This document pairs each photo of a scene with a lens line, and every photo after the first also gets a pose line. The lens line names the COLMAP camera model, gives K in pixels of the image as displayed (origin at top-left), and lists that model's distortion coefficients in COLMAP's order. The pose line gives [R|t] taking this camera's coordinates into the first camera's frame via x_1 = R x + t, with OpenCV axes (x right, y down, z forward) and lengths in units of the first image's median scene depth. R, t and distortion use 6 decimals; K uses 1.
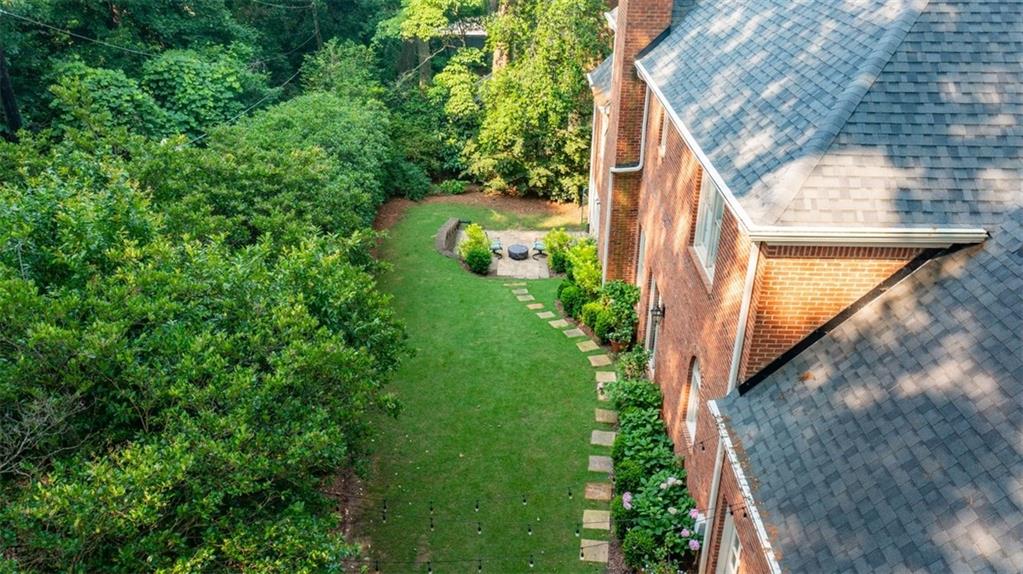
lens RADIAL K [[799.2, 0, 512.1], [0, 799.2, 288.1], [0, 0, 1]] dist [0.000924, 0.001333]
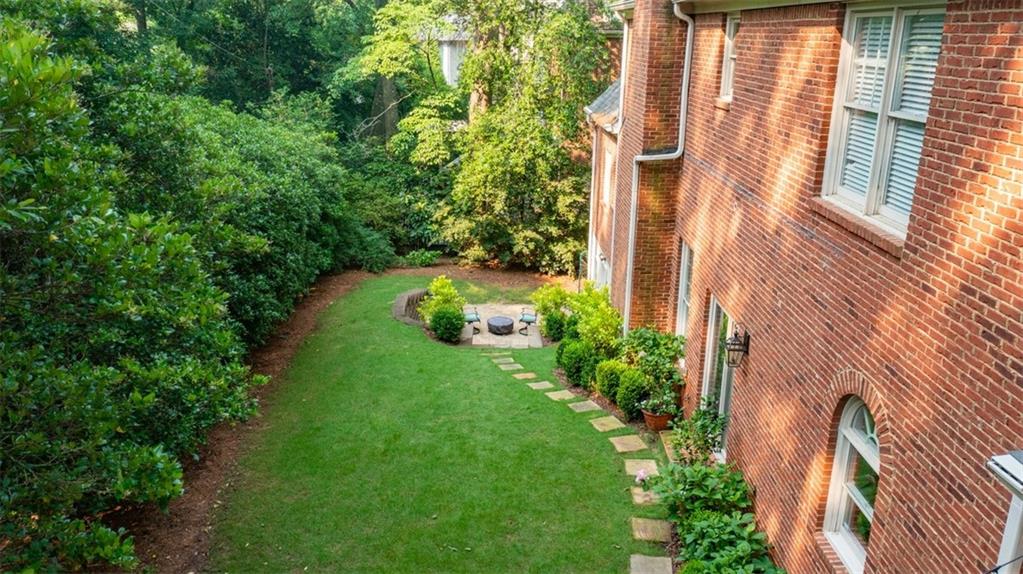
lens RADIAL K [[799.2, 0, 508.9], [0, 799.2, 285.7], [0, 0, 1]] dist [0.000924, 0.001333]
pose [[0.999841, -0.003162, 0.017557, 0.003193], [0.005996, 0.986473, -0.163812, 0.064843], [-0.016802, 0.163891, 0.986335, 0.324283]]
